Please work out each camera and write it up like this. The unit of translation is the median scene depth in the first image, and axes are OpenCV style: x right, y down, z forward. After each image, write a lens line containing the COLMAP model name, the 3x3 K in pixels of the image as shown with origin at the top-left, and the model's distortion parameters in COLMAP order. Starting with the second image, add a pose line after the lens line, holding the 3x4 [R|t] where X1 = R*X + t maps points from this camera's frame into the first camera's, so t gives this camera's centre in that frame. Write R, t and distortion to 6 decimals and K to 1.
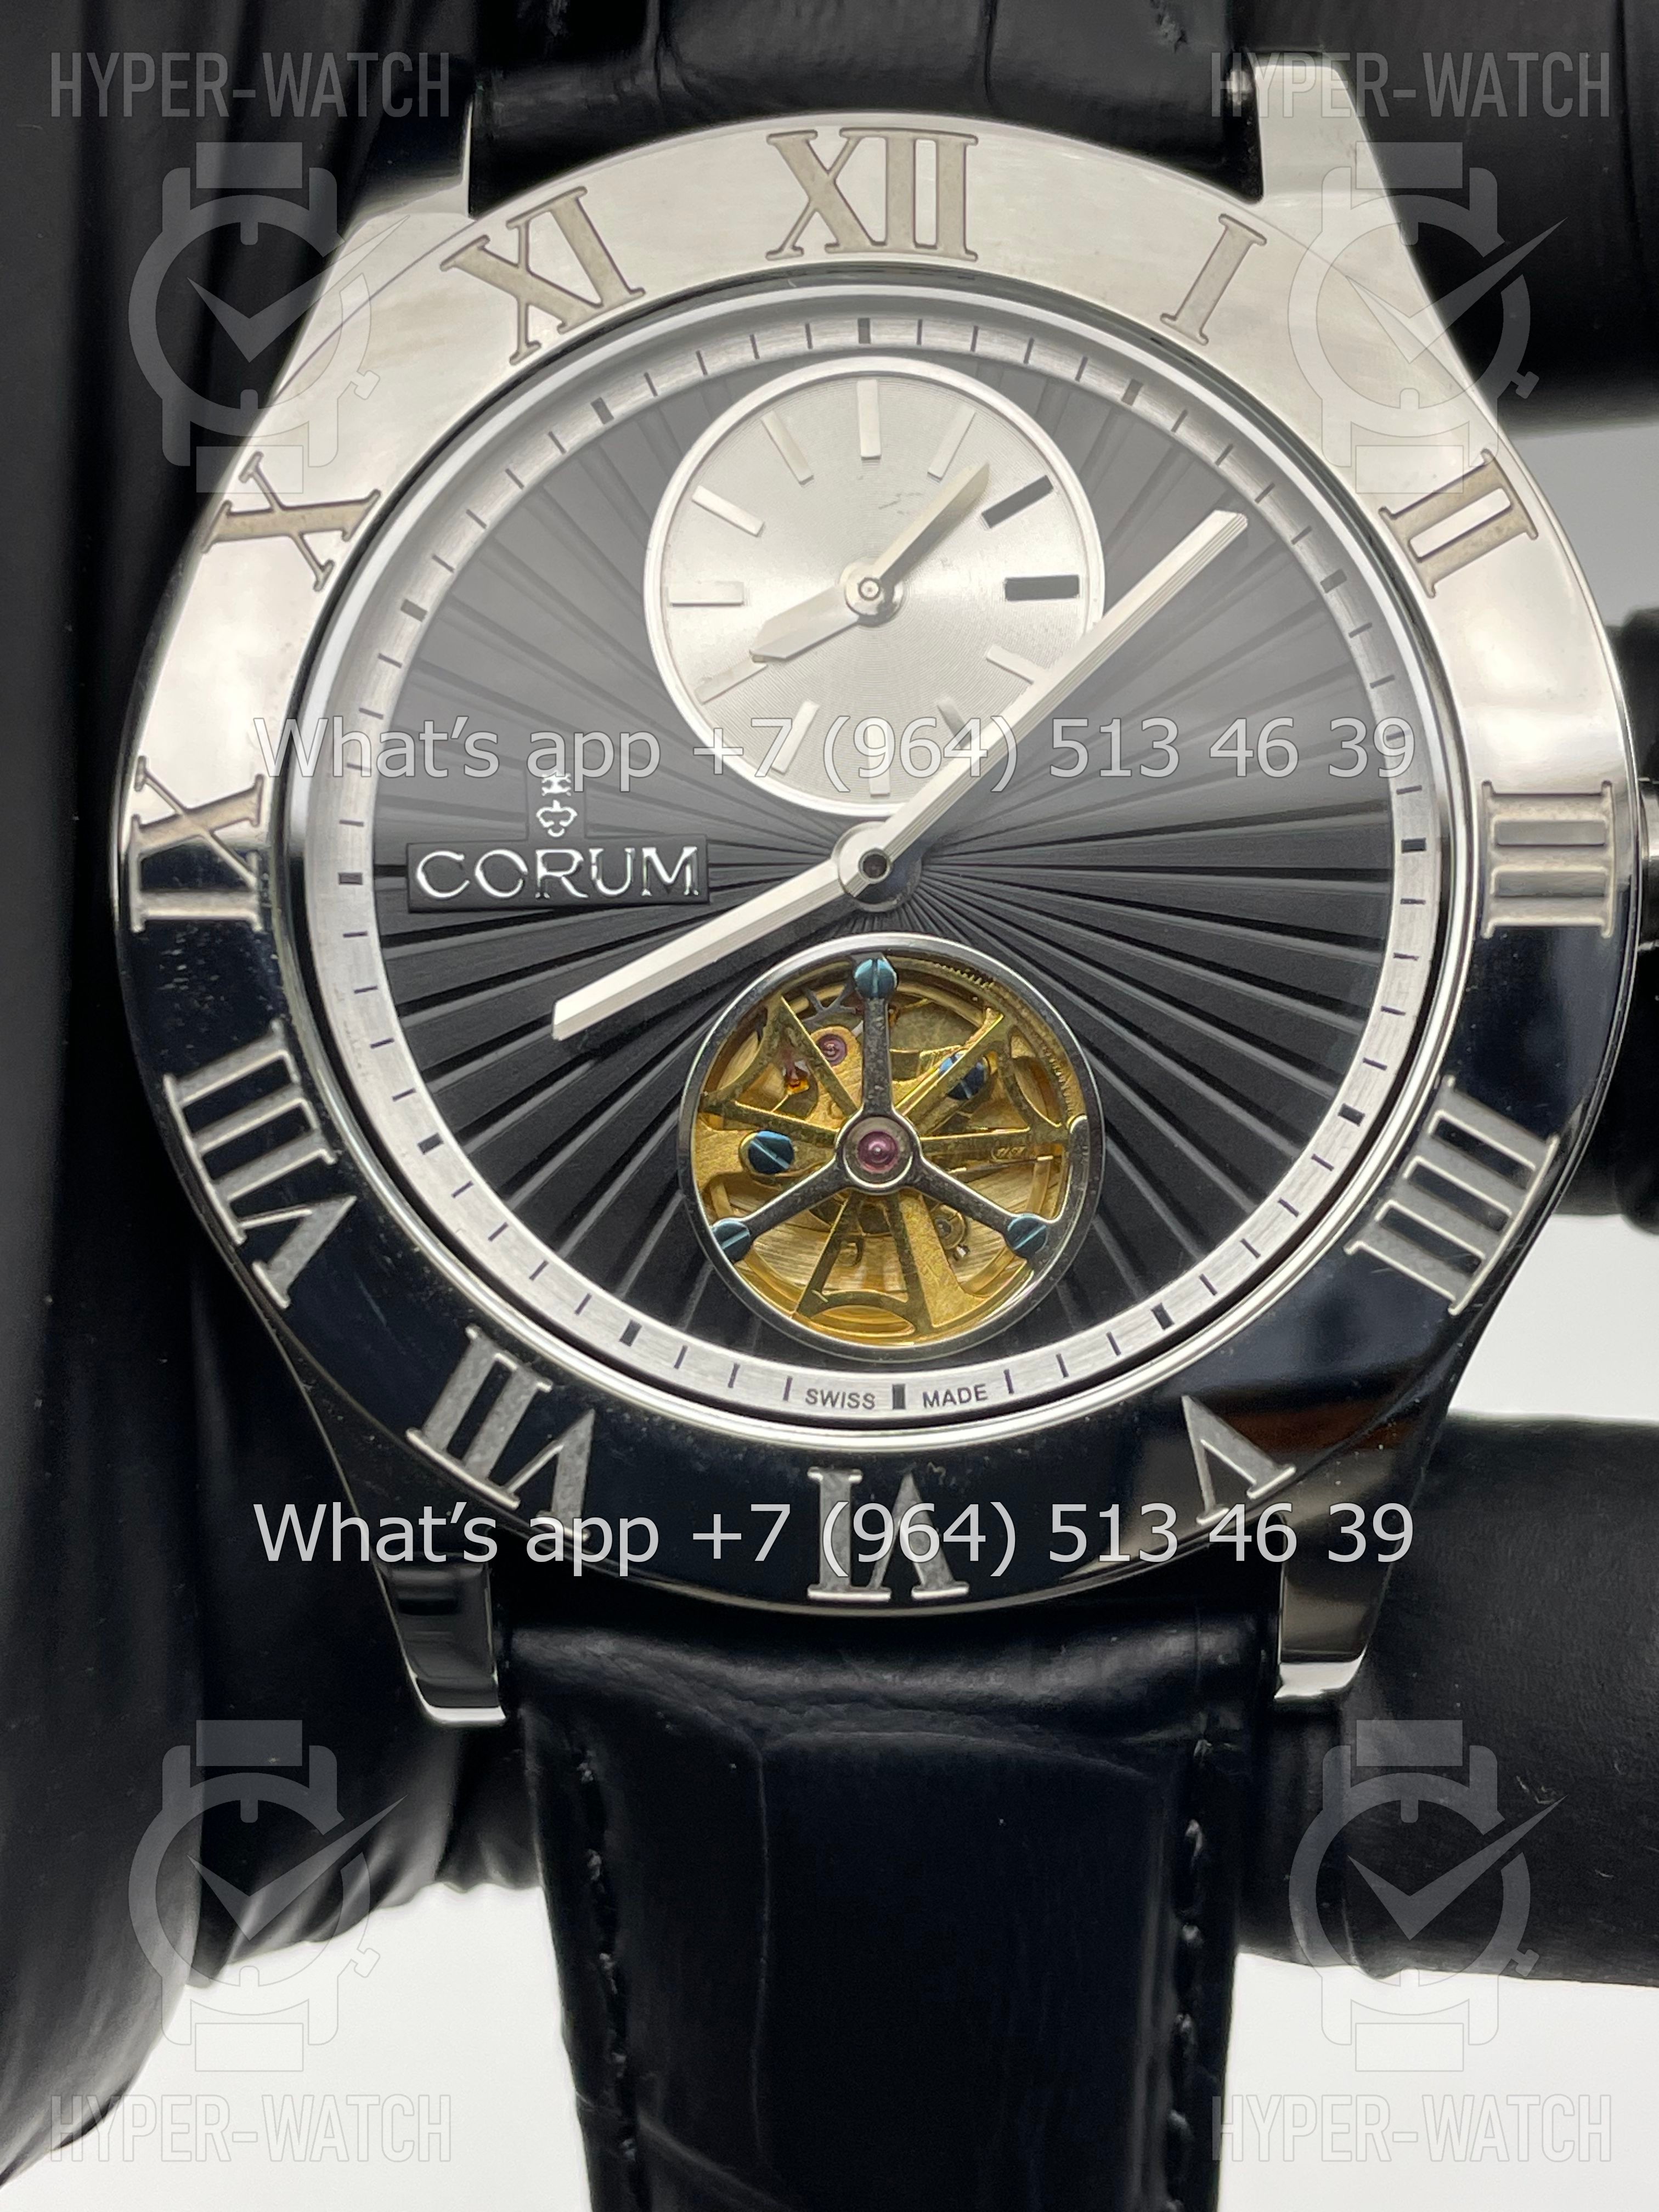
lens RADIAL K [[3338.5, 0, 829.5], [0, 3338.5, 1106.0], [0, 0, 1]] dist [0.036080, -0.104588]
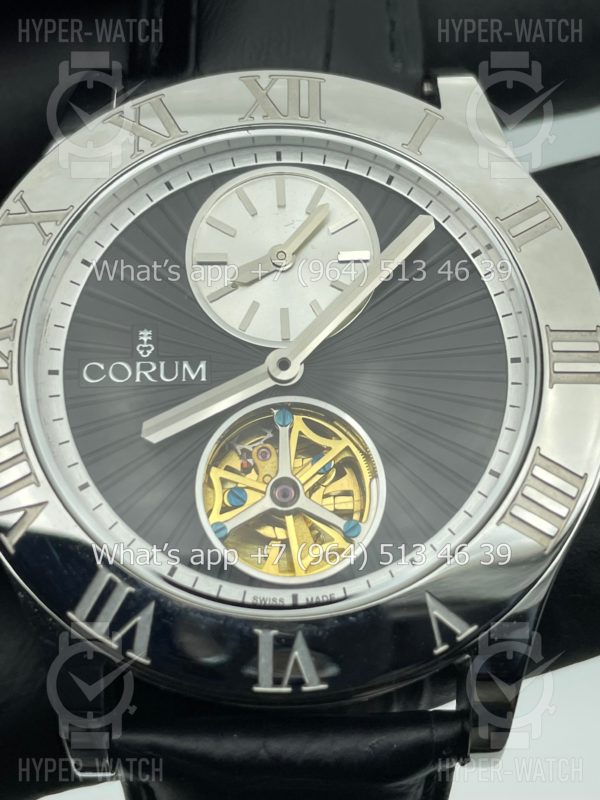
lens RADIAL K [[1207.4, 0, 300.0], [0, 1207.4, 400.0], [0, 0, 1]] dist [0.036080, -0.104588]
pose [[0.999252, 0.004990, 0.038353, -0.007023], [0.005218, 0.965186, -0.261514, 0.170047], [-0.038323, 0.261518, 0.964438, 0.206392]]
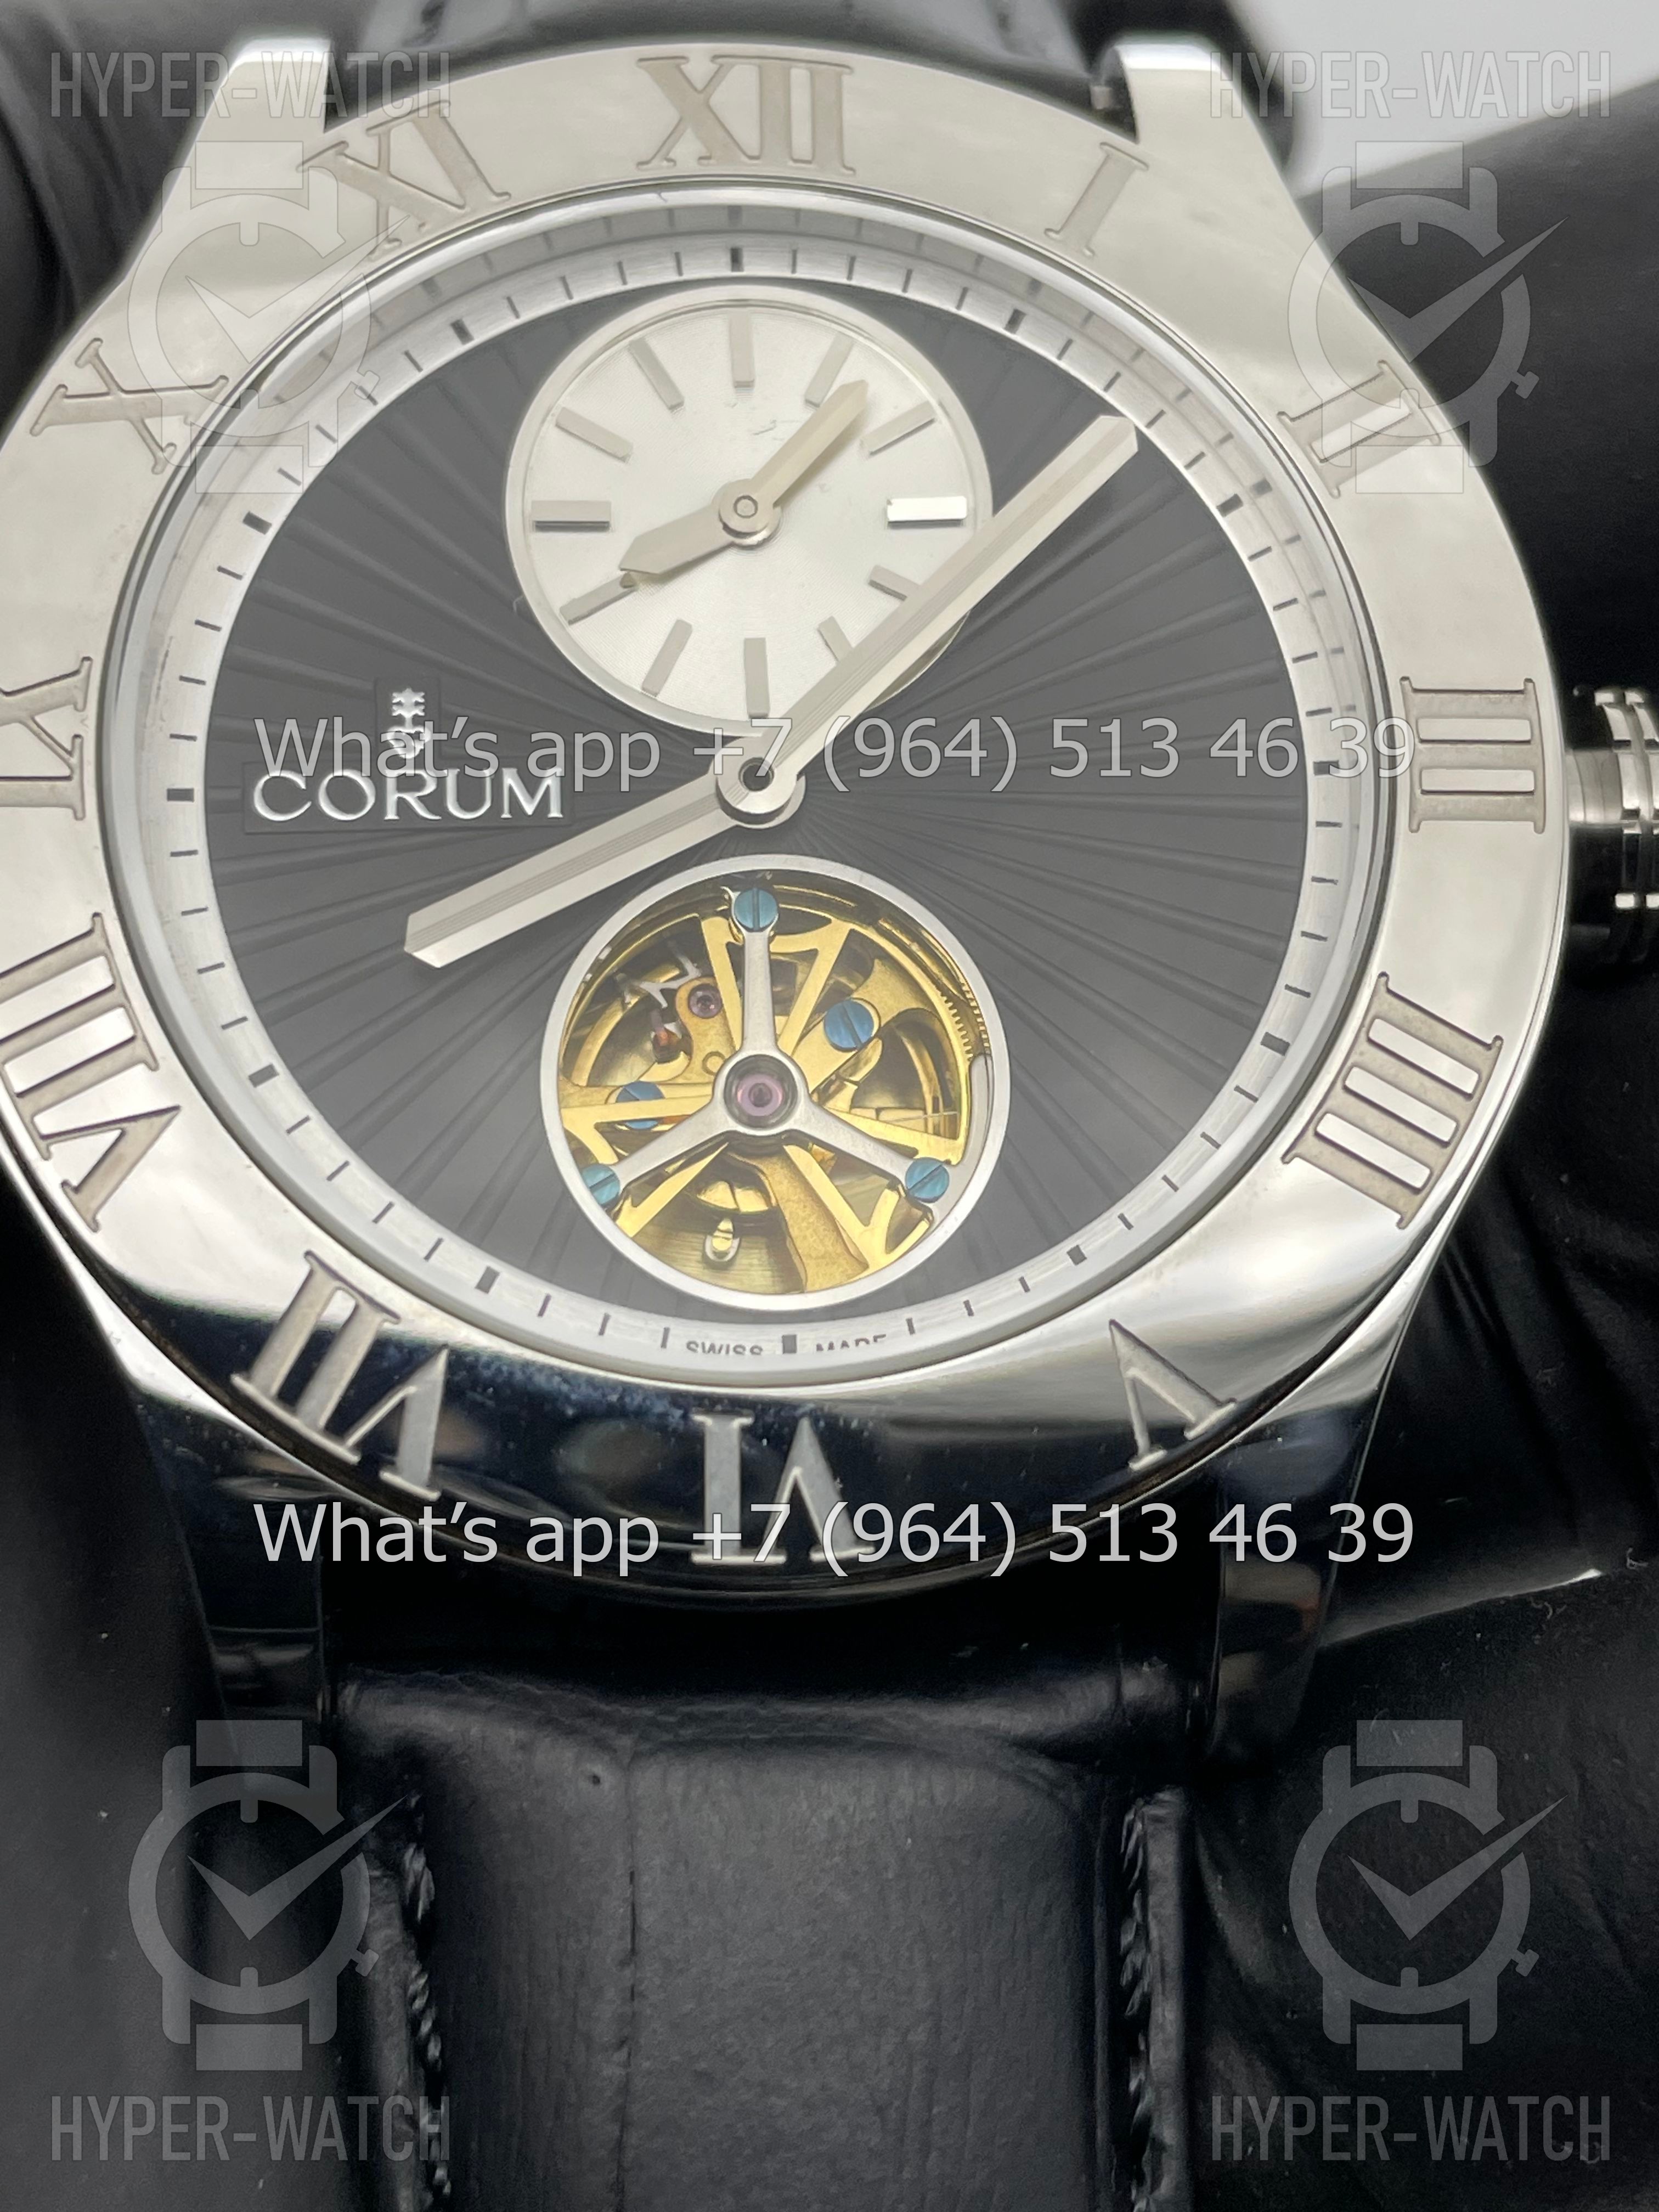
lens RADIAL K [[3338.5, 0, 829.5], [0, 3338.5, 1106.0], [0, 0, 1]] dist [0.036080, -0.104588]
pose [[0.996711, 0.001174, 0.081032, -0.041339], [0.017920, 0.971951, -0.234500, 0.236224], [-0.079034, 0.235181, 0.968733, 0.124071]]
